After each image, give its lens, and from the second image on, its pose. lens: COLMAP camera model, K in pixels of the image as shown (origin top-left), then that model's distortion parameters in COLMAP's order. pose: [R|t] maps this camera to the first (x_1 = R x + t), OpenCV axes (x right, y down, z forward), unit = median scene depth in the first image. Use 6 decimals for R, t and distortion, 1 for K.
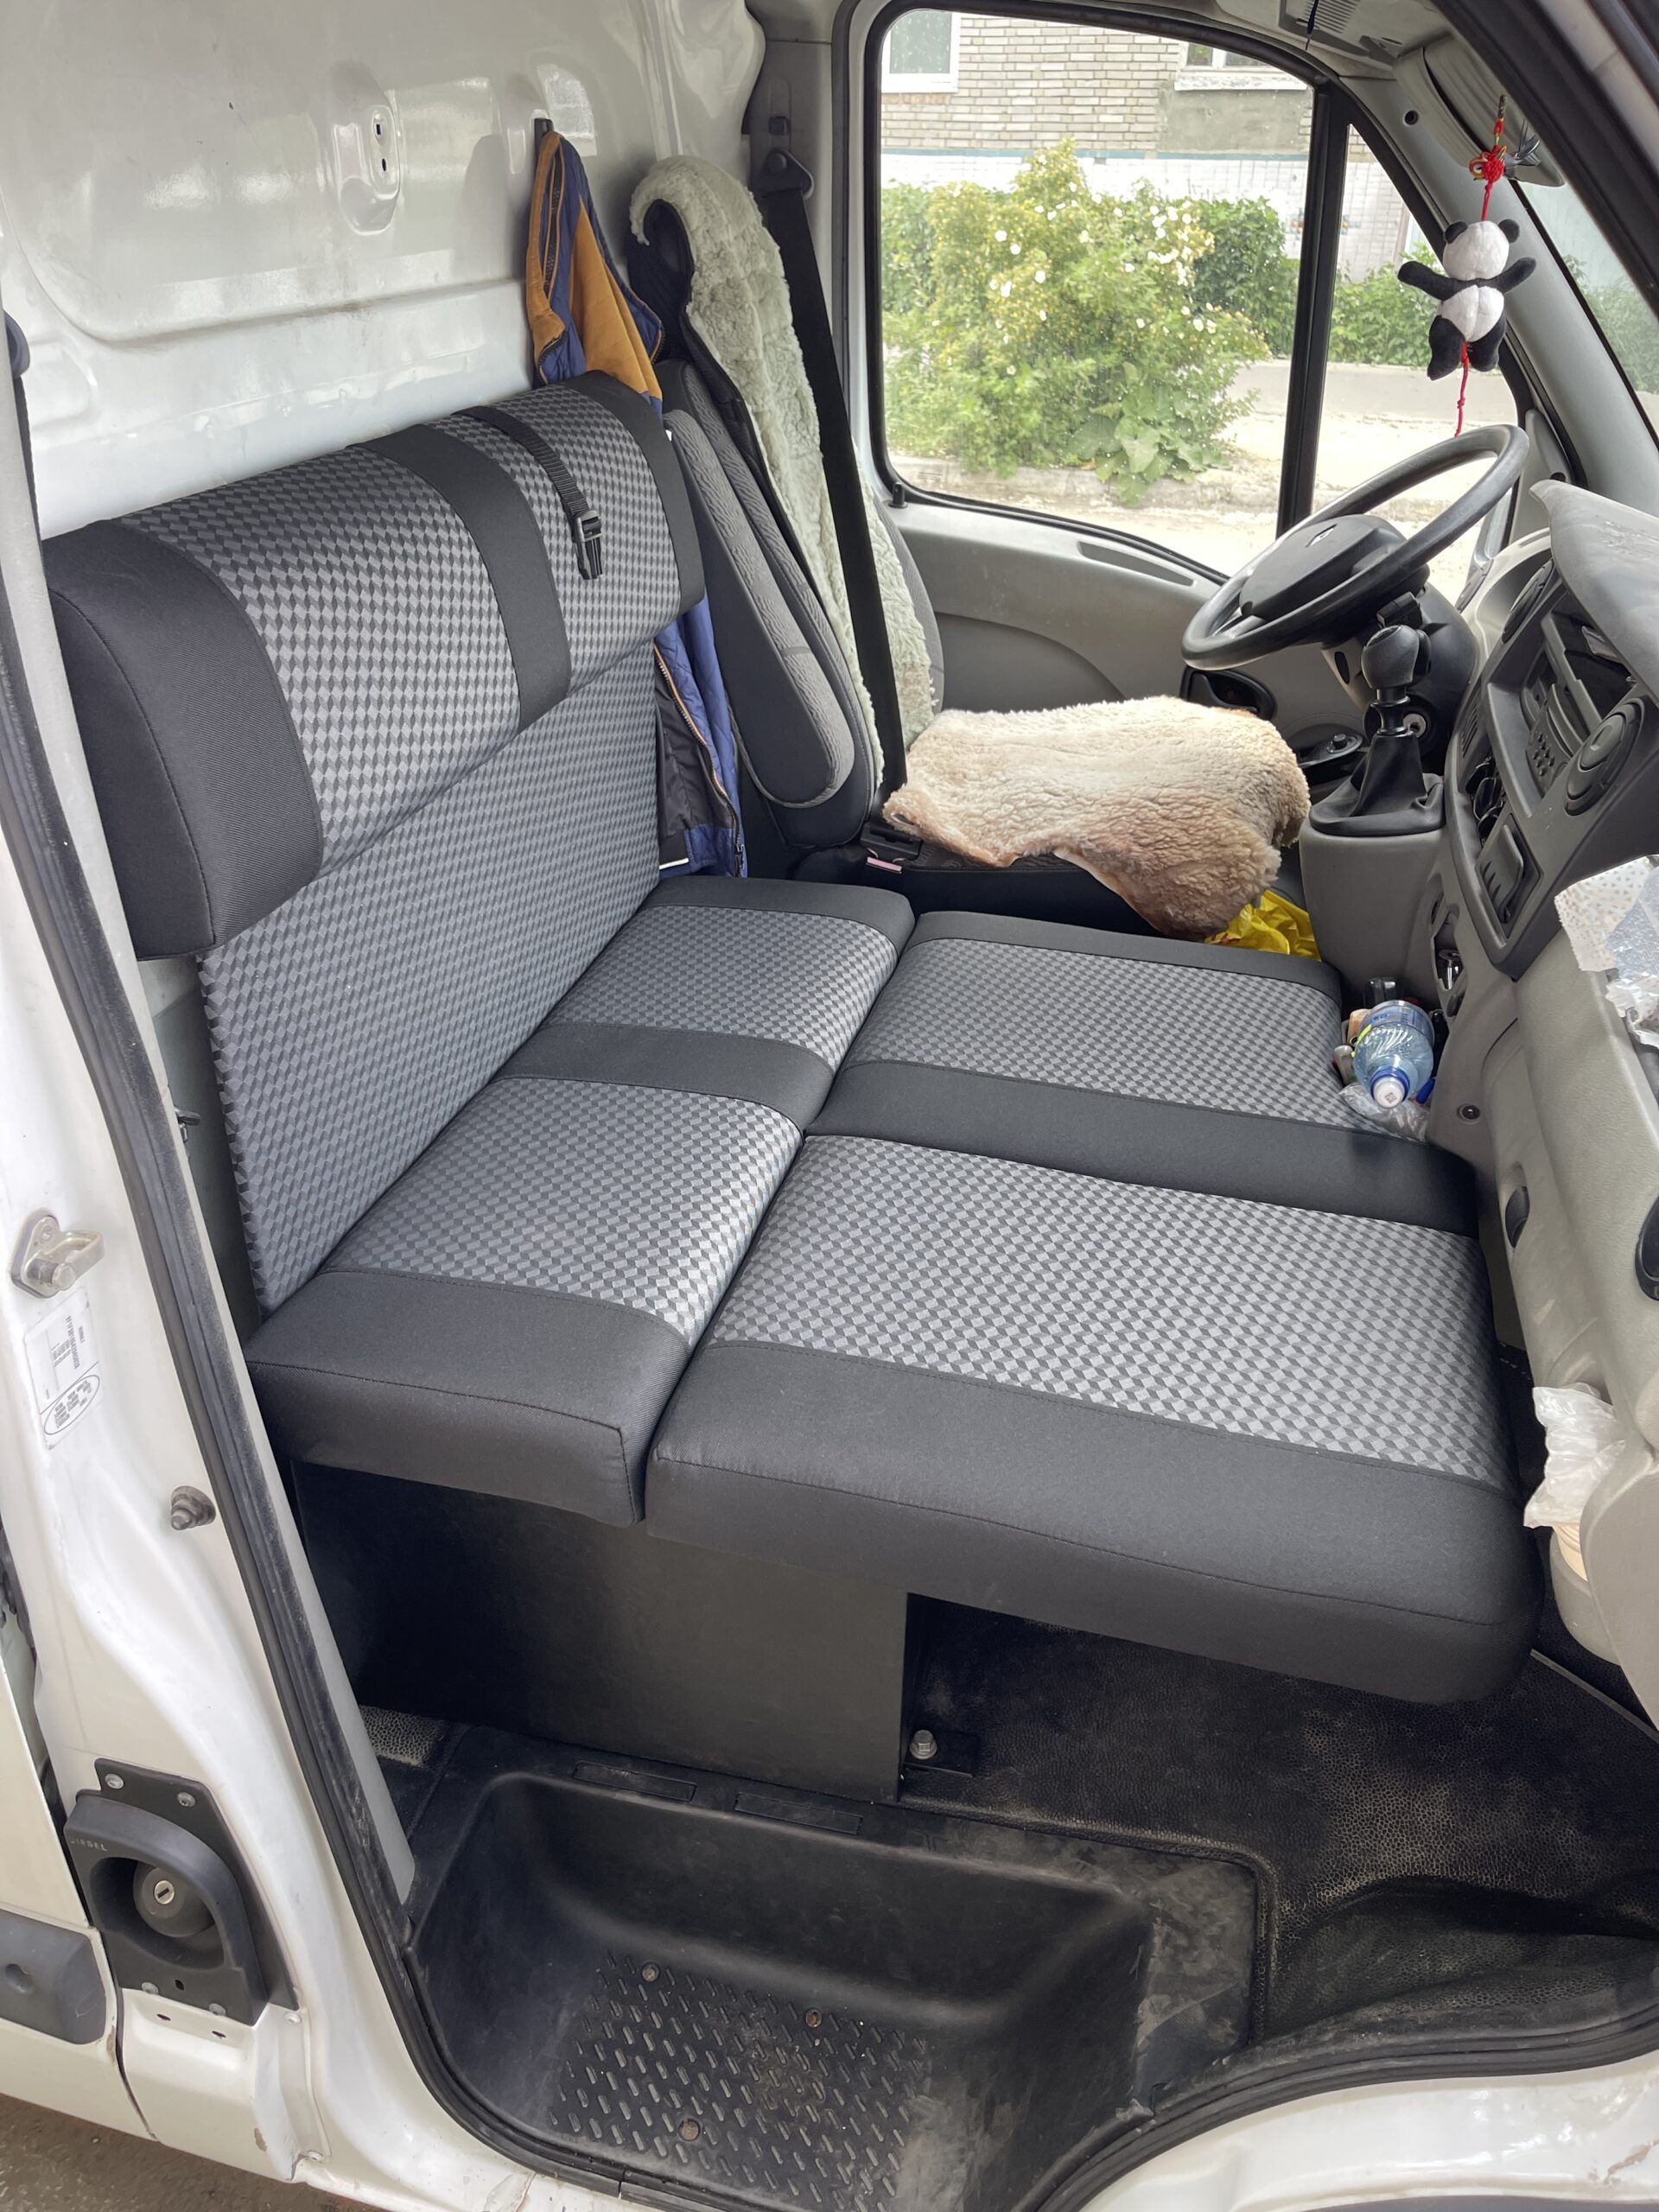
lens RADIAL K [[1693.9, 0, 816.9], [0, 1693.9, 1112.4], [0, 0, 1]] dist [0.057129, -0.085693]
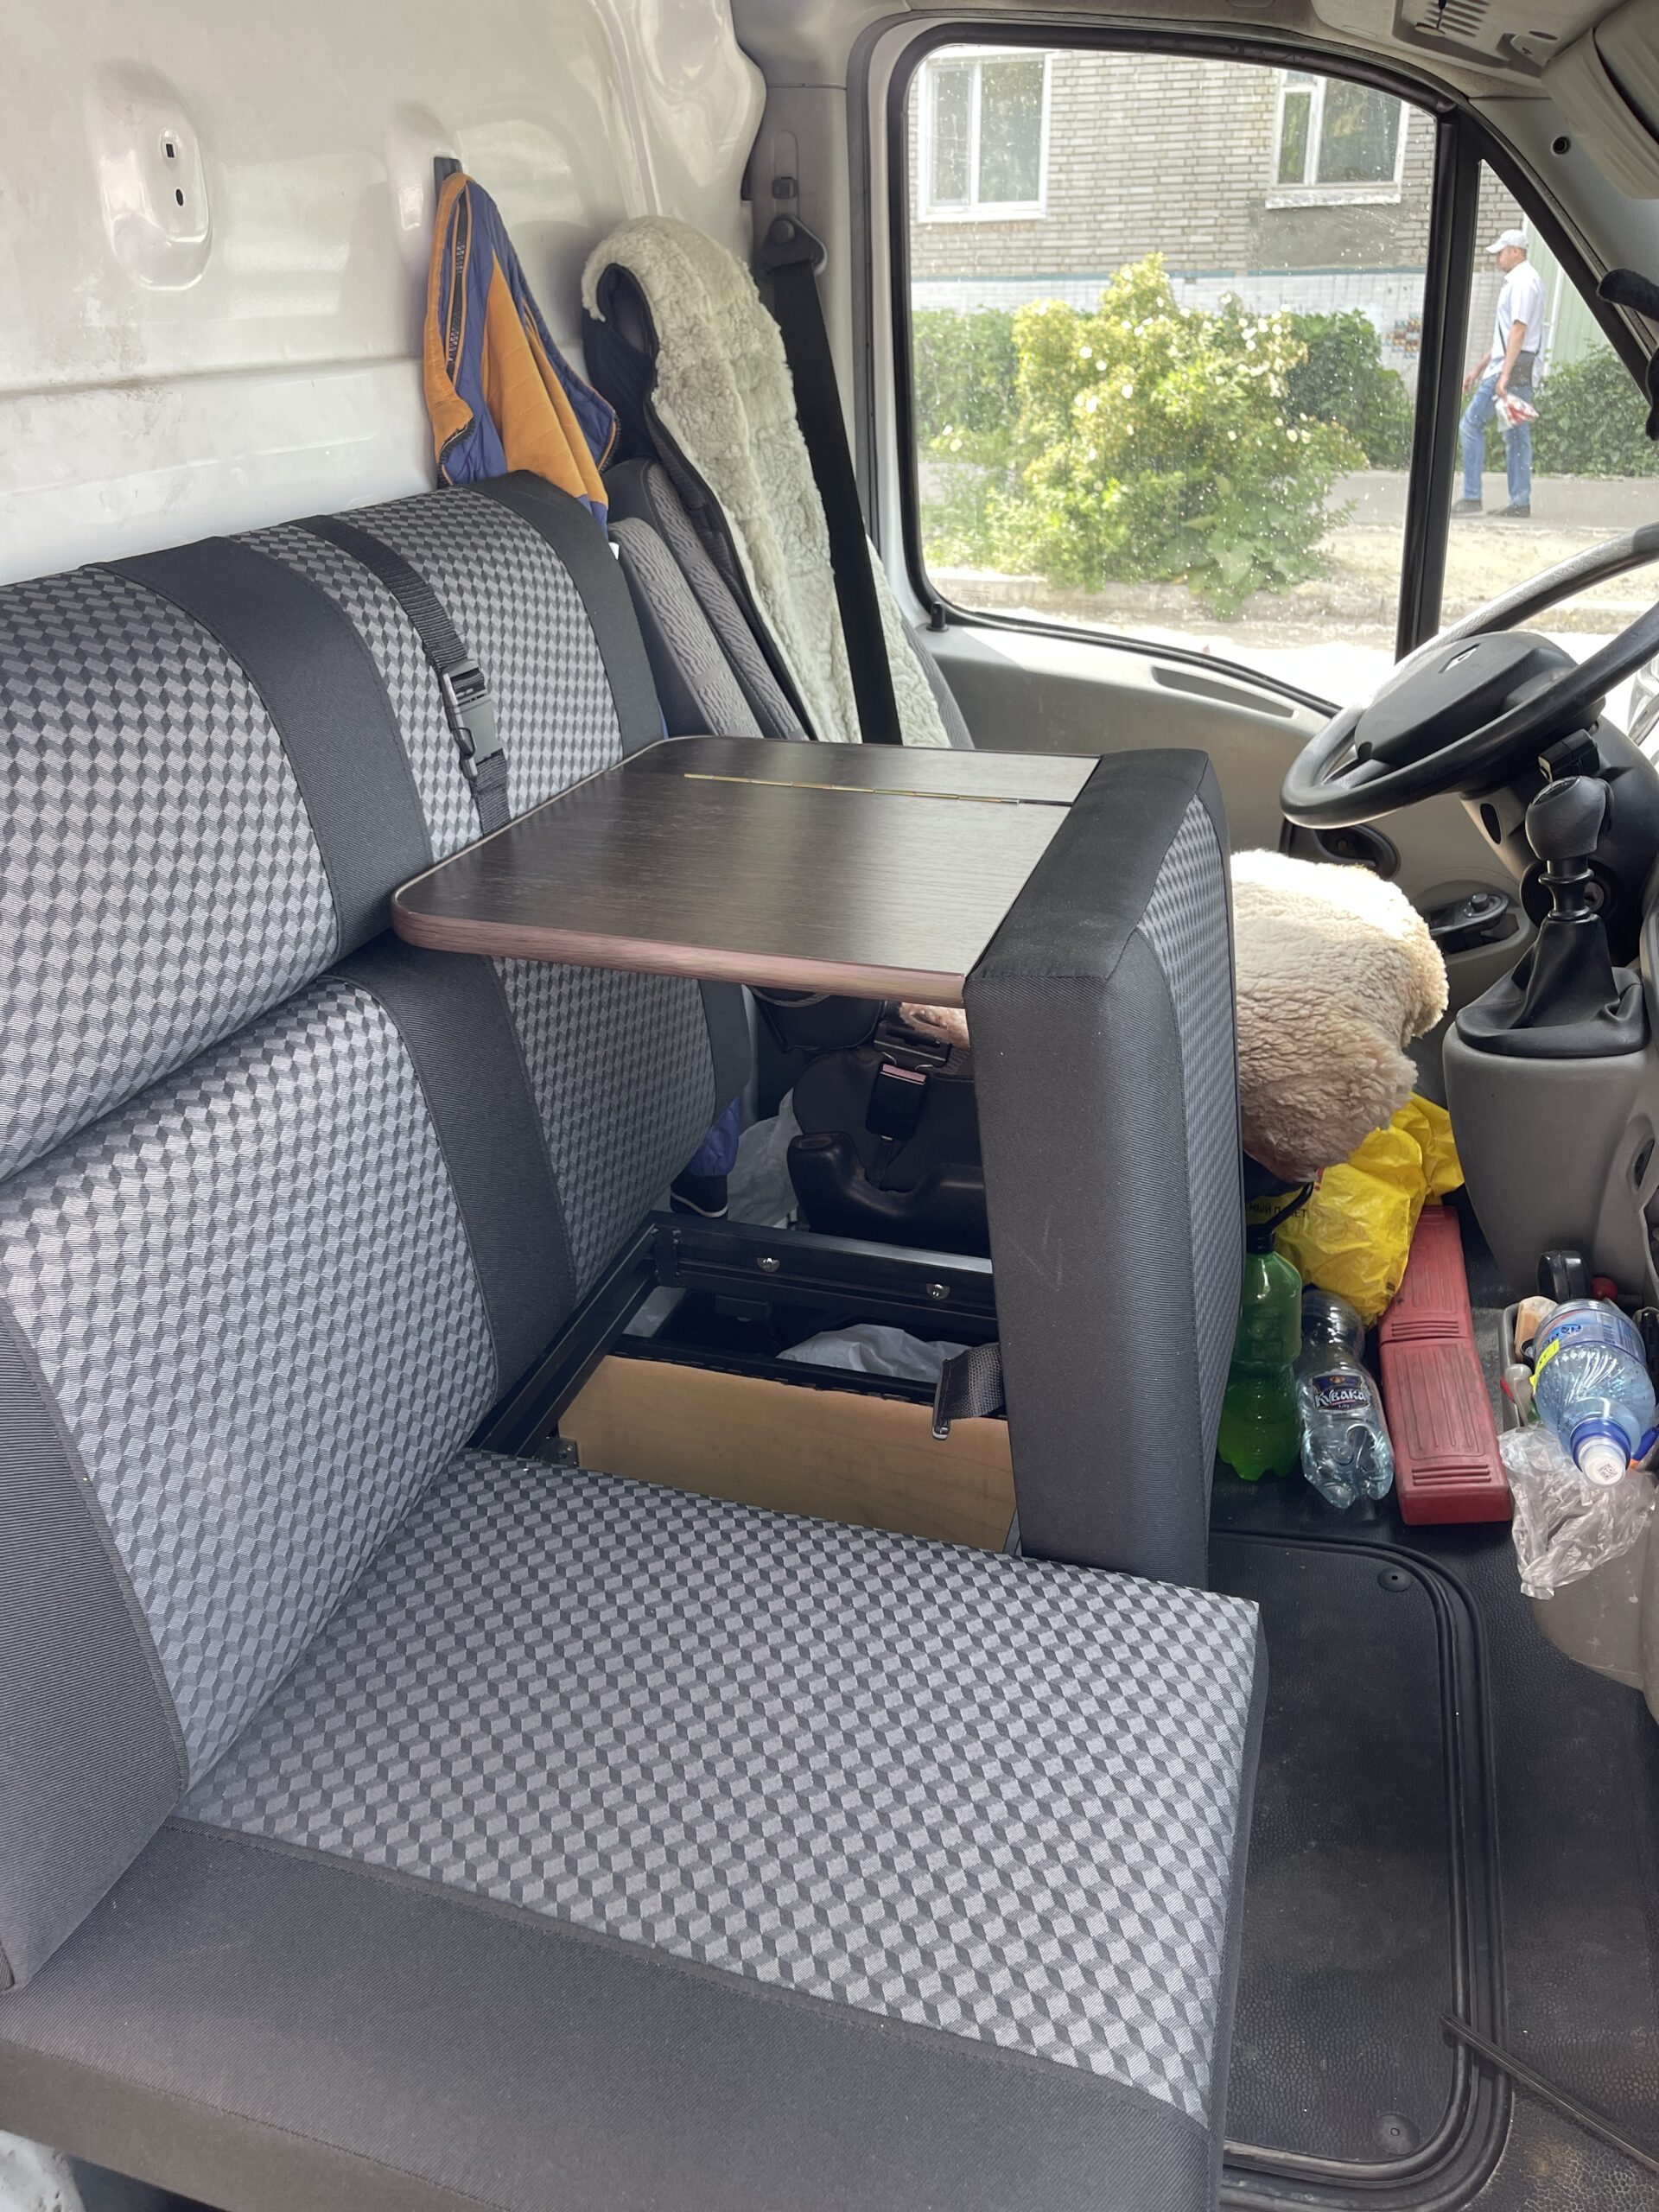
lens RADIAL K [[1693.9, 0, 817.9], [0, 1693.9, 1113.0], [0, 0, 1]] dist [0.057129, -0.085693]
pose [[0.998357, -0.001429, -0.057288, 0.048927], [-0.002165, 0.998034, -0.062636, -0.085483], [0.057265, 0.062657, 0.996391, 0.230331]]
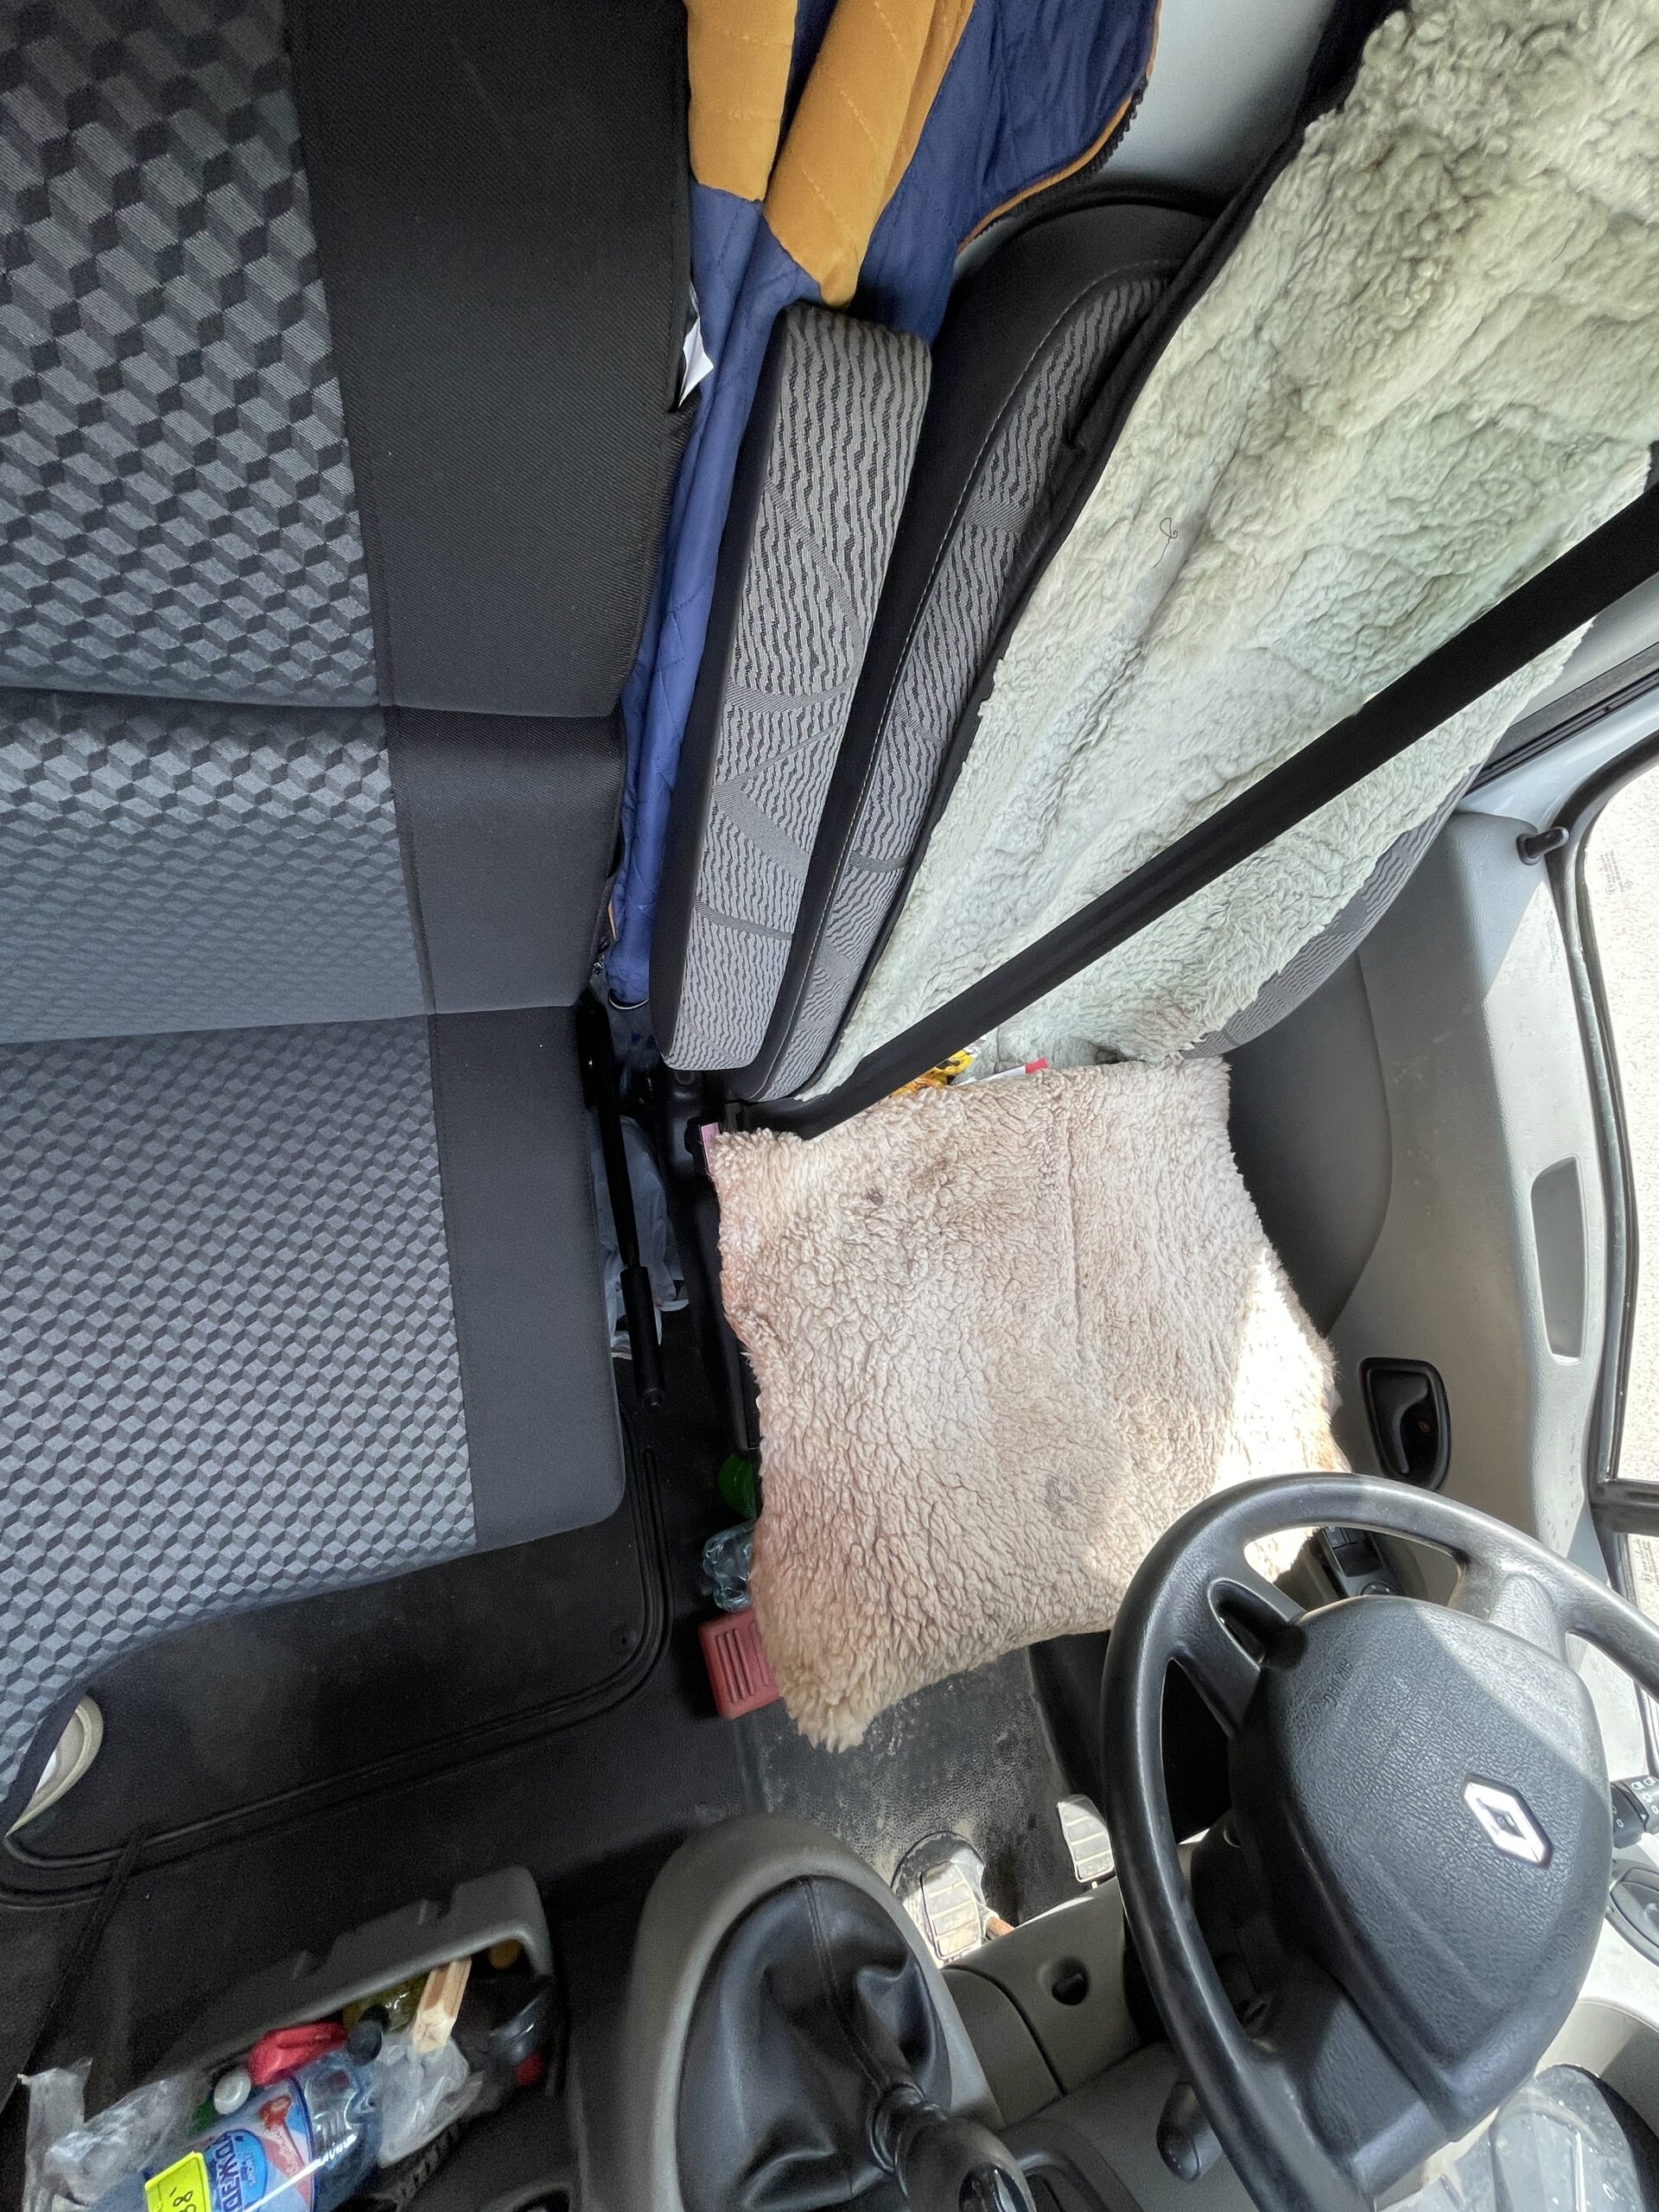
lens RADIAL K [[914.3, 0, 820.3], [0, 914.3, 1097.9], [0, 0, 1]] dist [-0.001490, -0.000841]
pose [[0.391426, 0.916128, -0.086571, 0.077729], [-0.718483, 0.363043, 0.593281, -0.451861], [0.574950, -0.170026, 0.800327, 0.792034]]
